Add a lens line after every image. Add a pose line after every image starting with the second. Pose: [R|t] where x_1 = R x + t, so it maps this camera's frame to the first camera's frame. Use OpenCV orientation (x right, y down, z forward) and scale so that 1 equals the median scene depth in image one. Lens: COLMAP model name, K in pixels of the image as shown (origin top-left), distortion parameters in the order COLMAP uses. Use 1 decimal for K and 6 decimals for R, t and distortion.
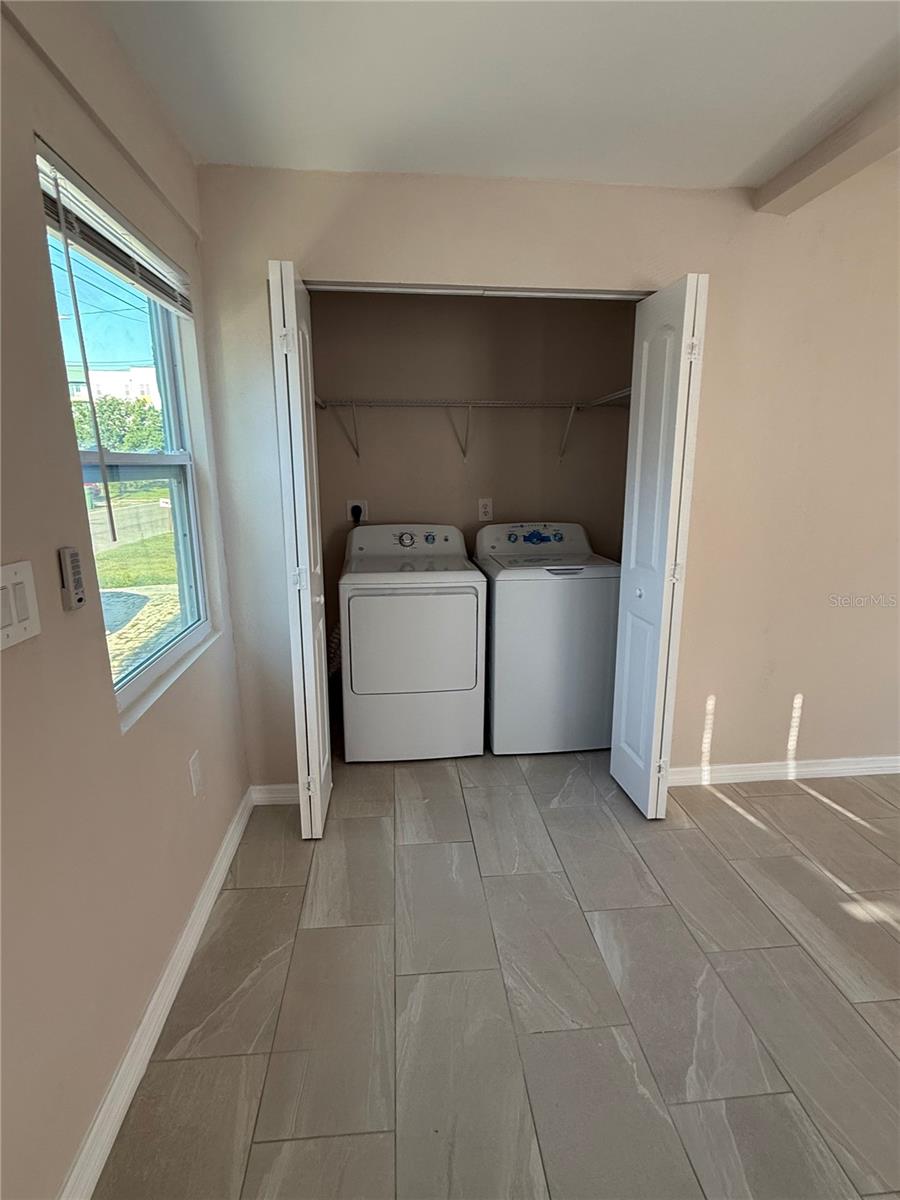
lens RADIAL K [[596.4, 0, 450.0], [0, 596.4, 600.0], [0, 0, 1]] dist [0.004339, 0.001097]
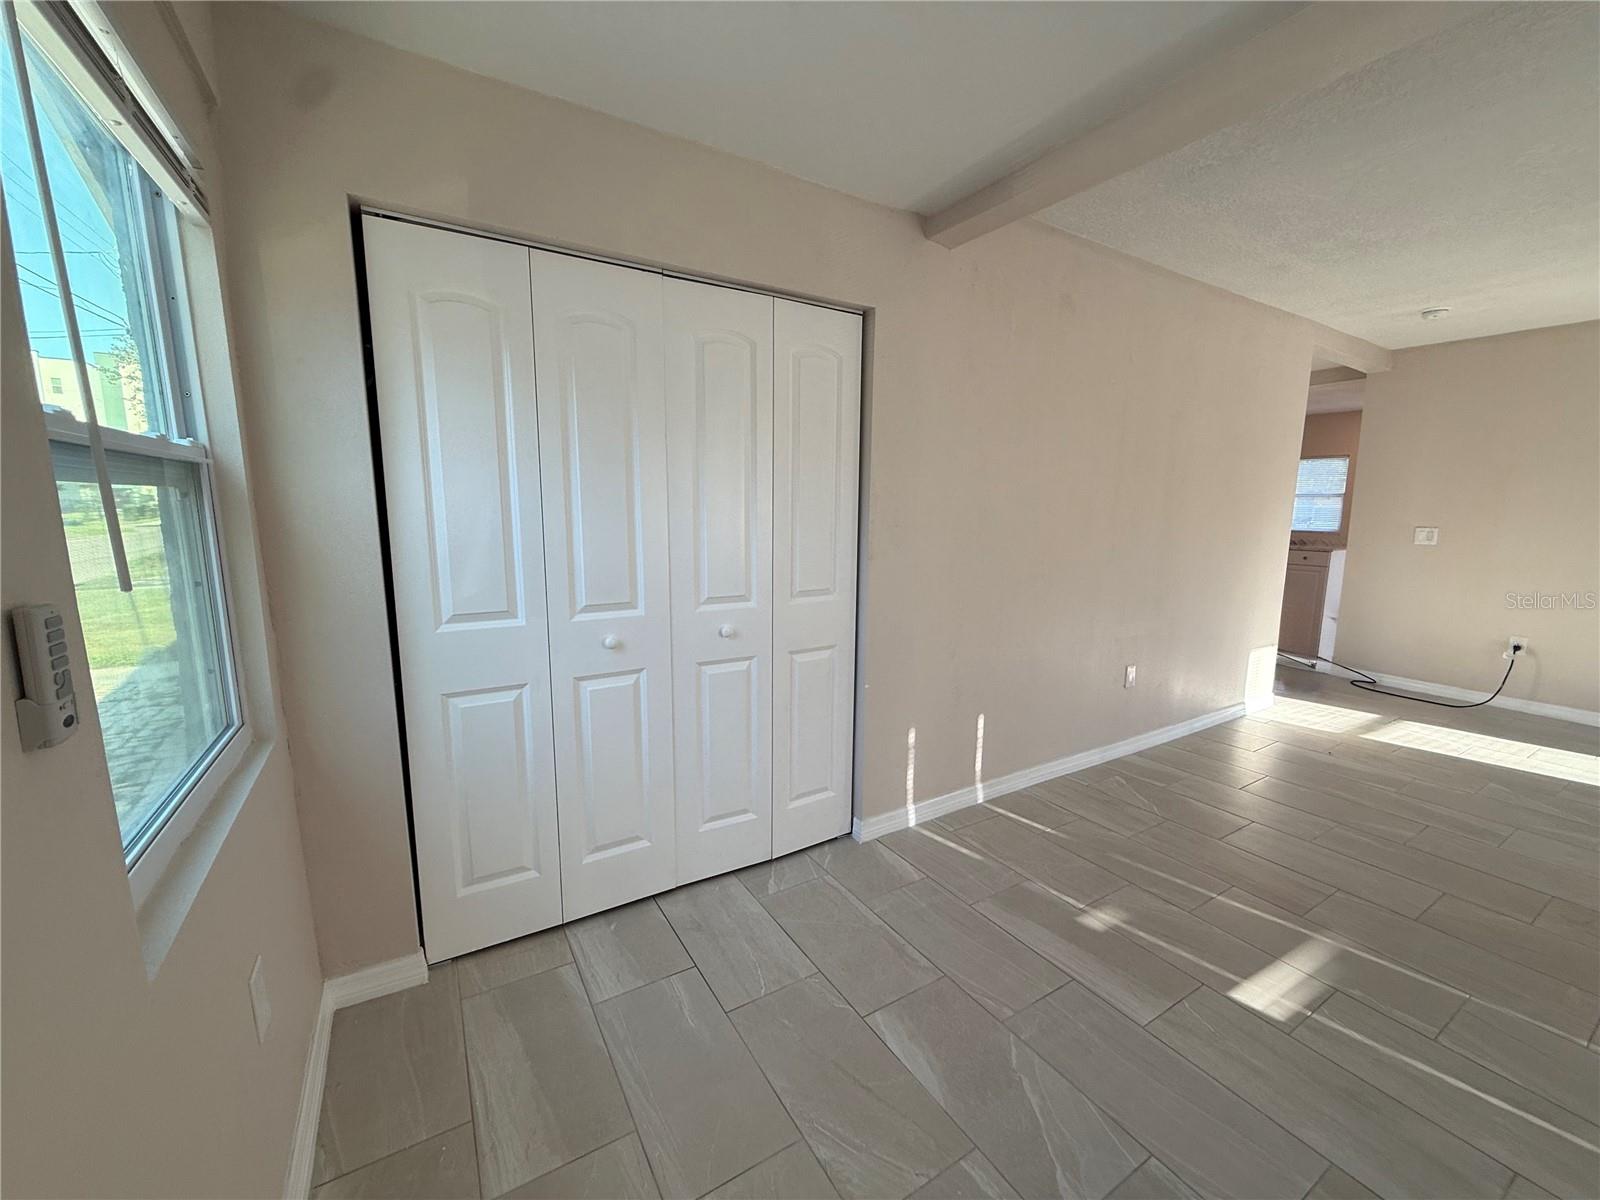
lens RADIAL K [[637.7, 0, 798.0], [0, 637.7, 599.3], [0, 0, 1]] dist [0.001319, 0.000273]
pose [[0.899668, -0.054070, 0.433213, -0.188984], [0.084087, 0.995182, -0.050415, -0.011876], [-0.428400, 0.081784, 0.899881, 0.186291]]
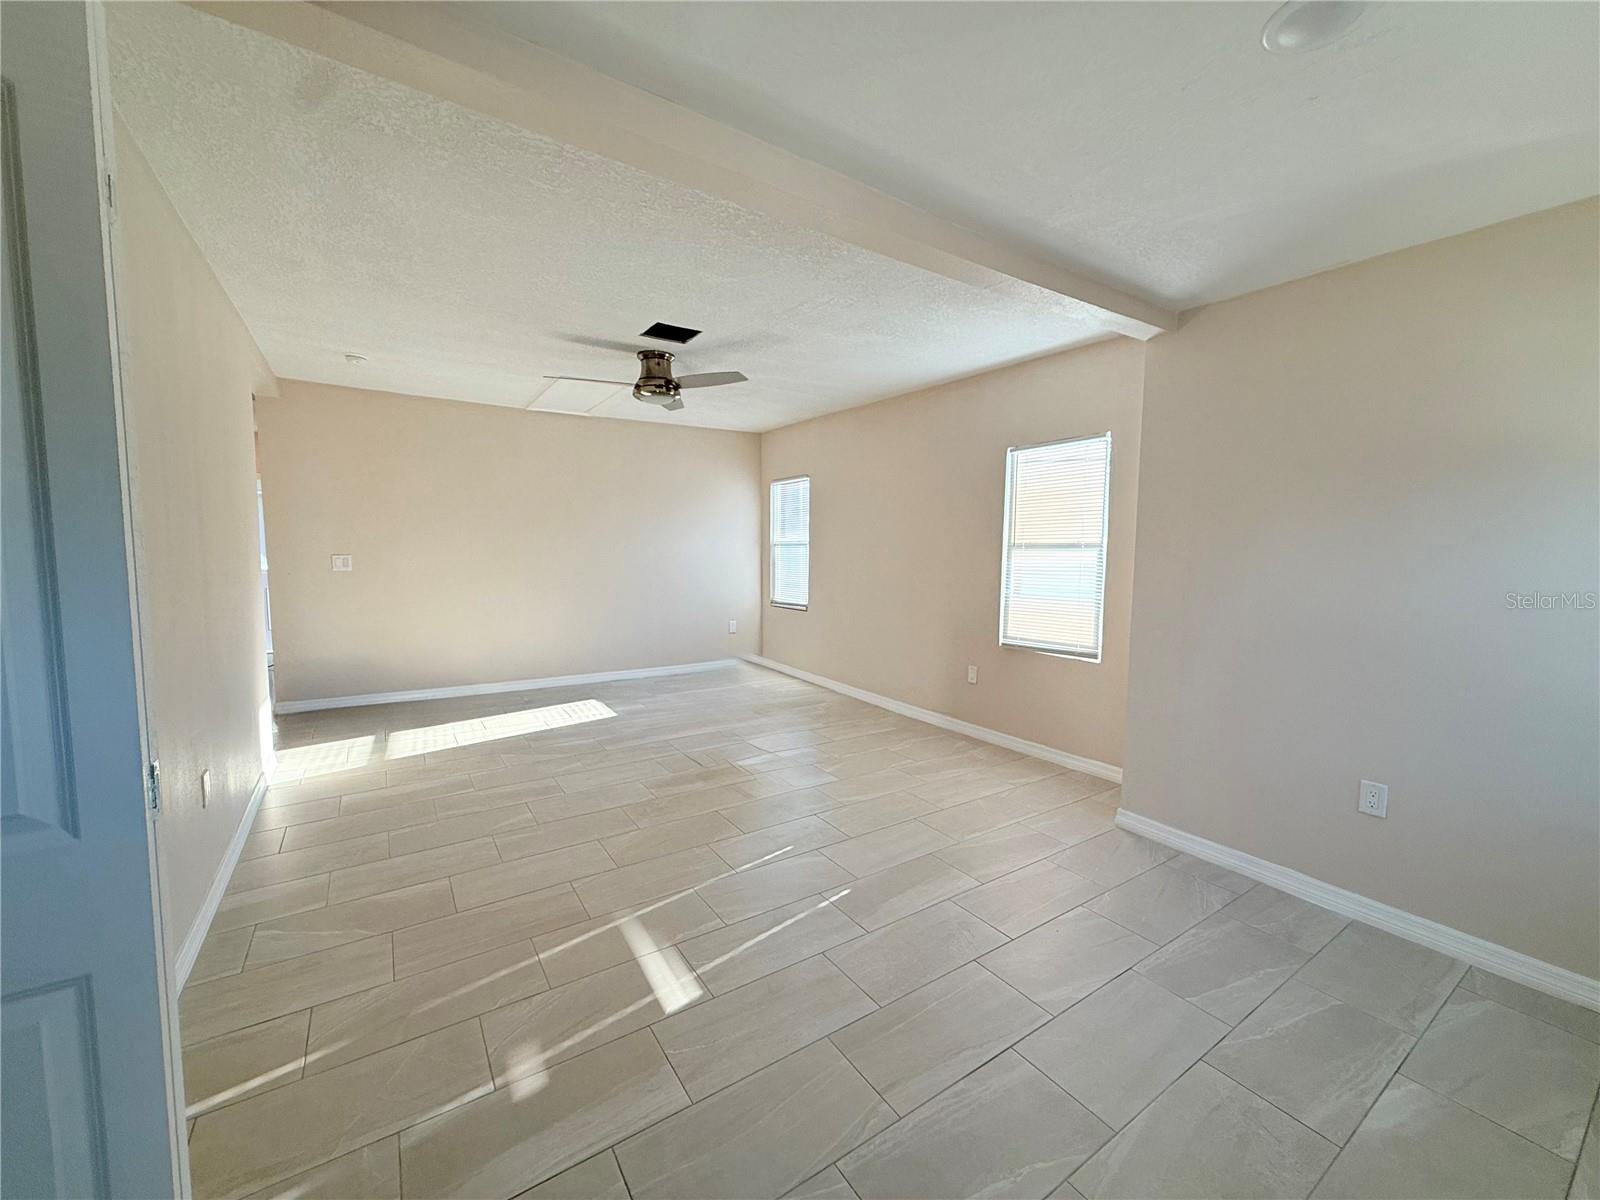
lens RADIAL K [[637.7, 0, 798.0], [0, 637.7, 599.3], [0, 0, 1]] dist [0.001319, 0.000273]
pose [[-0.470060, -0.083390, 0.878686, -0.152168], [0.173491, 0.967376, 0.184618, -0.172011], [-0.865416, 0.239226, -0.440257, 0.840557]]
